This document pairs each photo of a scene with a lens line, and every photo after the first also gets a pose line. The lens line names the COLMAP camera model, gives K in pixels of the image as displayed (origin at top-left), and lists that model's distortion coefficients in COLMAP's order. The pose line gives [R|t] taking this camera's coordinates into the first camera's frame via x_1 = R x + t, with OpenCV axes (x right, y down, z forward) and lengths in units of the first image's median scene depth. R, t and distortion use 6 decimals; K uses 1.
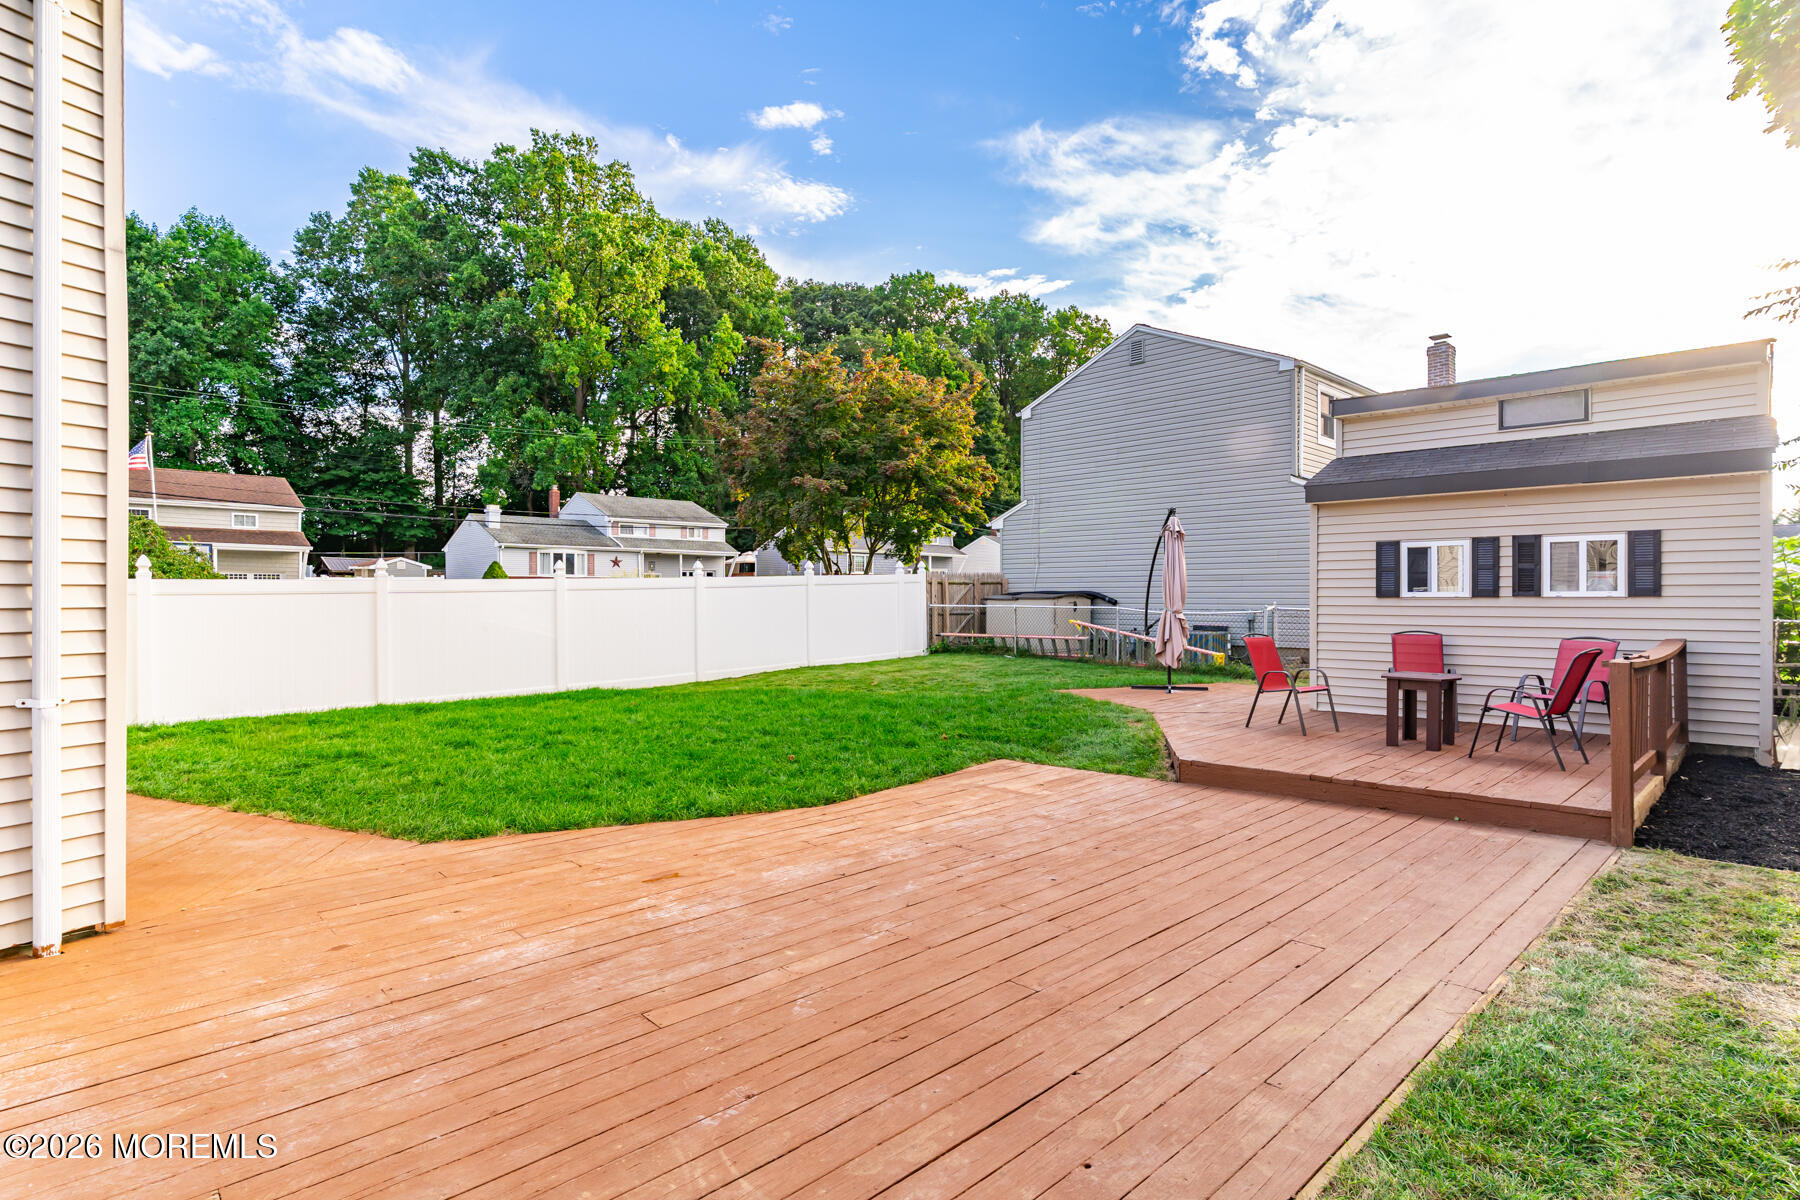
lens RADIAL K [[908.6, 0, 900.0], [0, 908.6, 600.0], [0, 0, 1]] dist [0.000433, -0.000023]
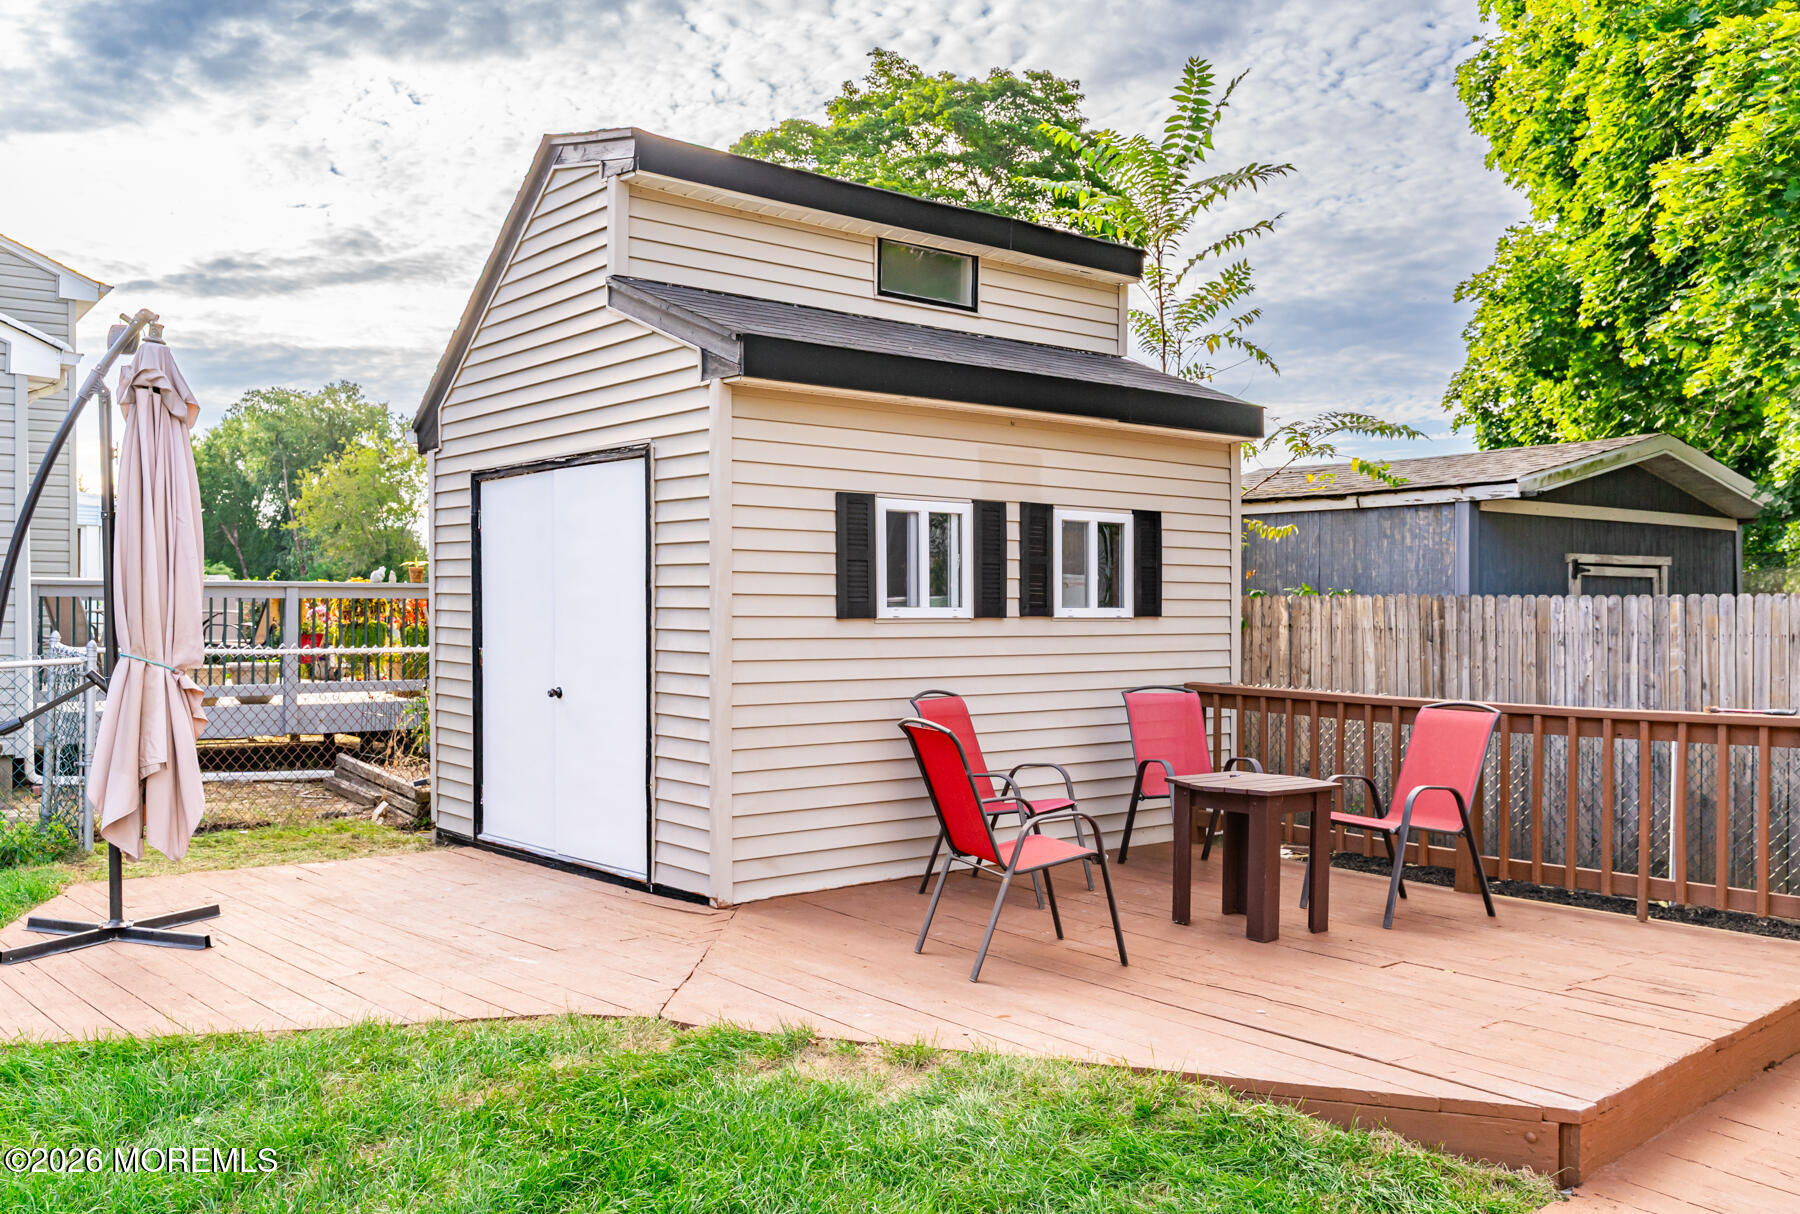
lens RADIAL K [[1570.2, 0, 956.2], [0, 1570.2, 615.0], [0, 0, 1]] dist [0.060451, -0.002661]
pose [[0.086833, 0.001125, 0.996222, -0.224082], [0.003411, 0.999993, -0.001426, -0.003649], [-0.996217, 0.003522, 0.086828, 0.903630]]
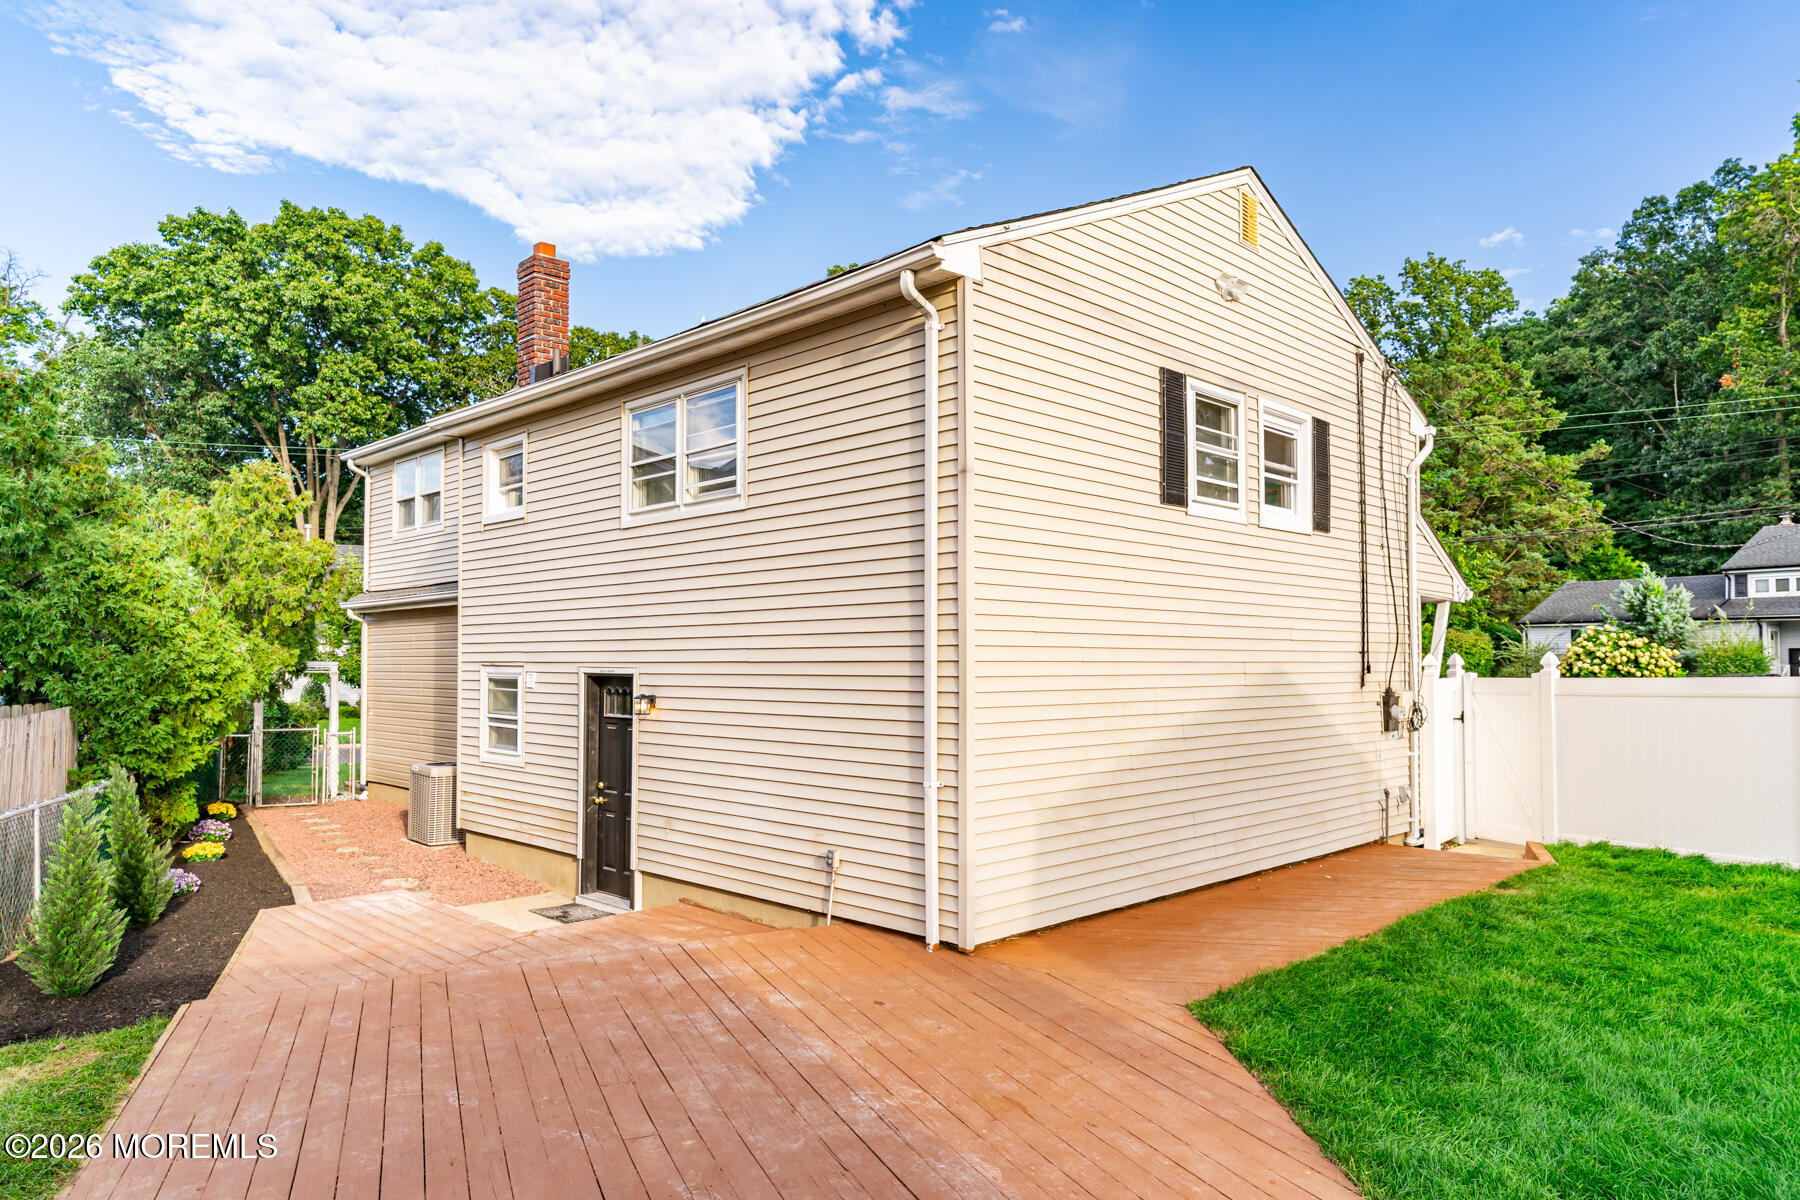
lens RADIAL K [[1140.5, 0, 902.1], [0, 1140.5, 643.0], [0, 0, 1]] dist [0.000451, 0.000692]
pose [[-0.342664, -0.009691, -0.939408, 0.372442], [-0.004027, 0.999953, -0.008847, -0.047305], [0.939449, 0.000752, -0.342687, 0.657562]]
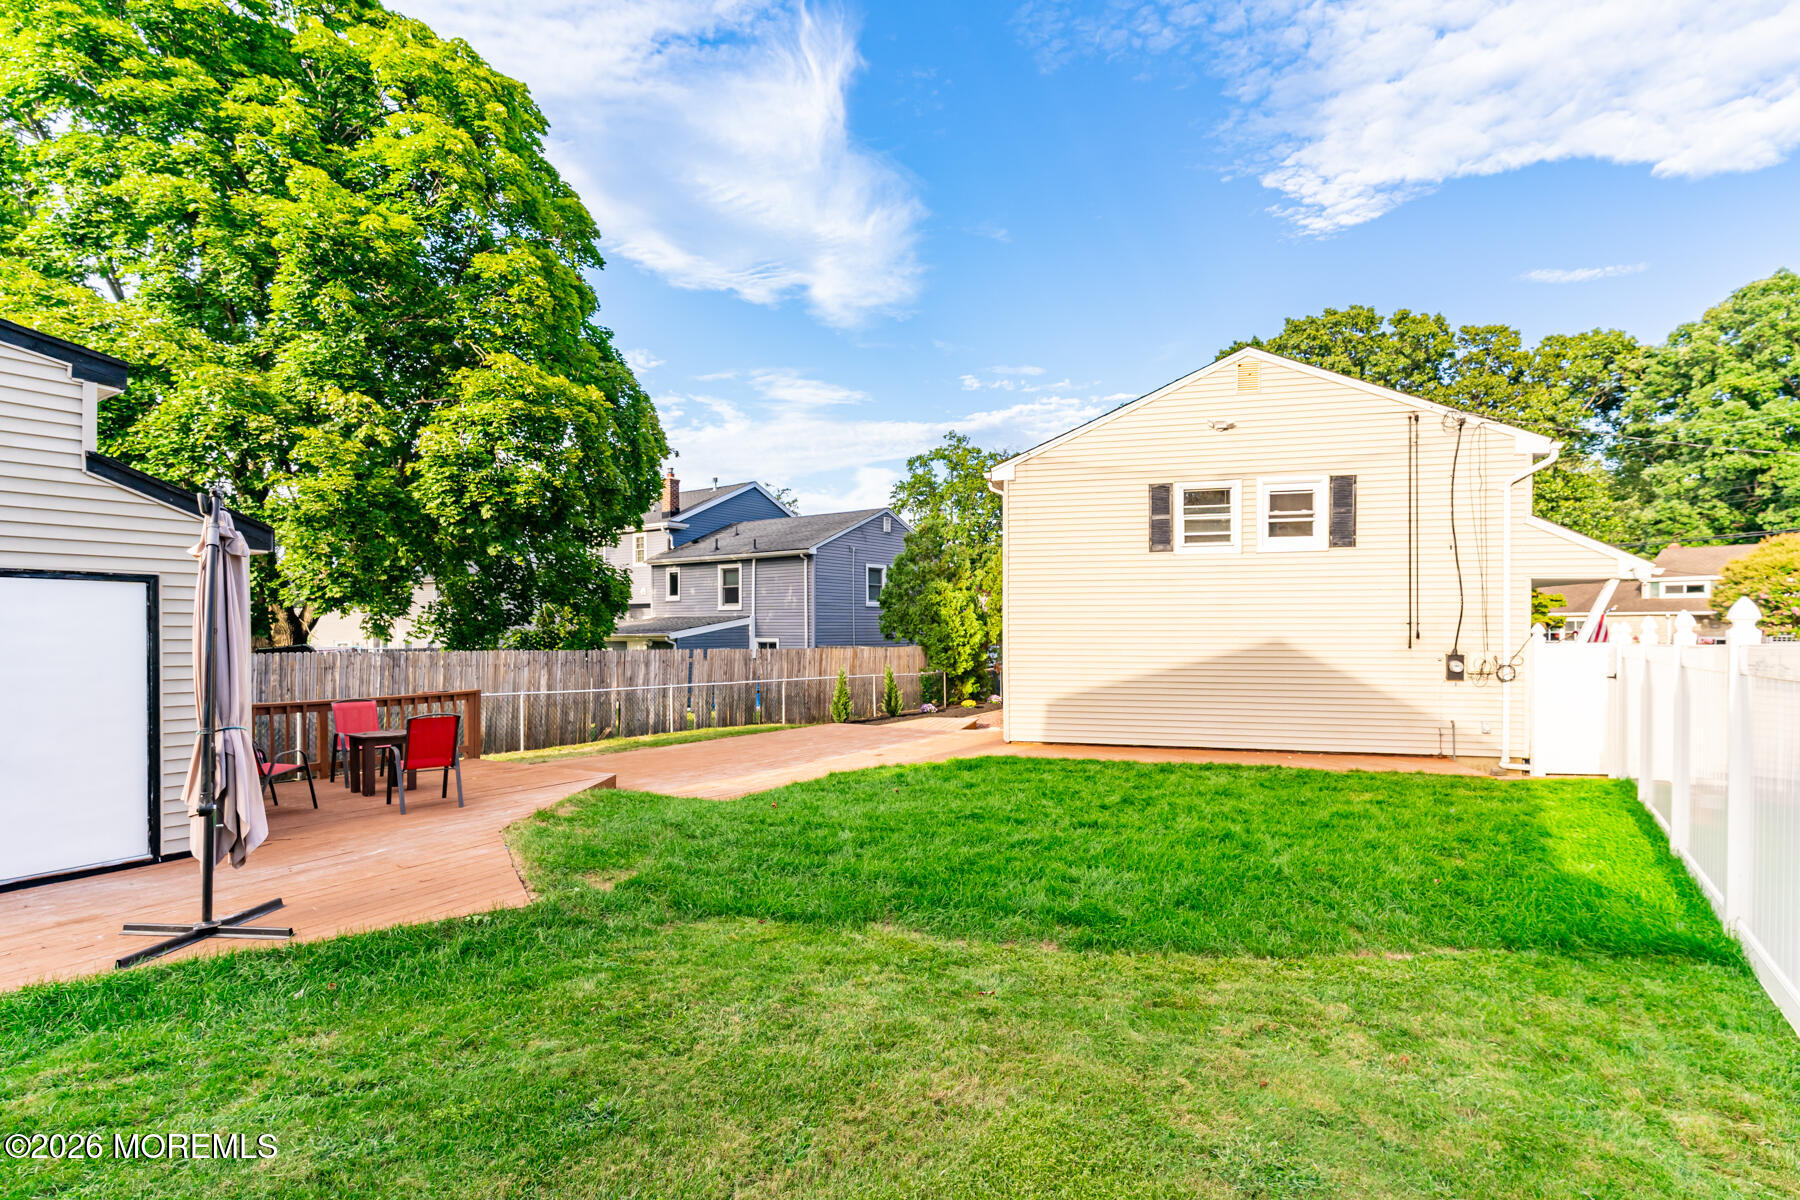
lens RADIAL K [[883.0, 0, 900.0], [0, 883.0, 600.0], [0, 0, 1]] dist [0.000980, 0.000267]
pose [[-0.979029, -0.003036, -0.203699, 0.121039], [0.002614, 0.999619, -0.027461, -0.050742], [0.203705, -0.027417, -0.978648, 1.911766]]
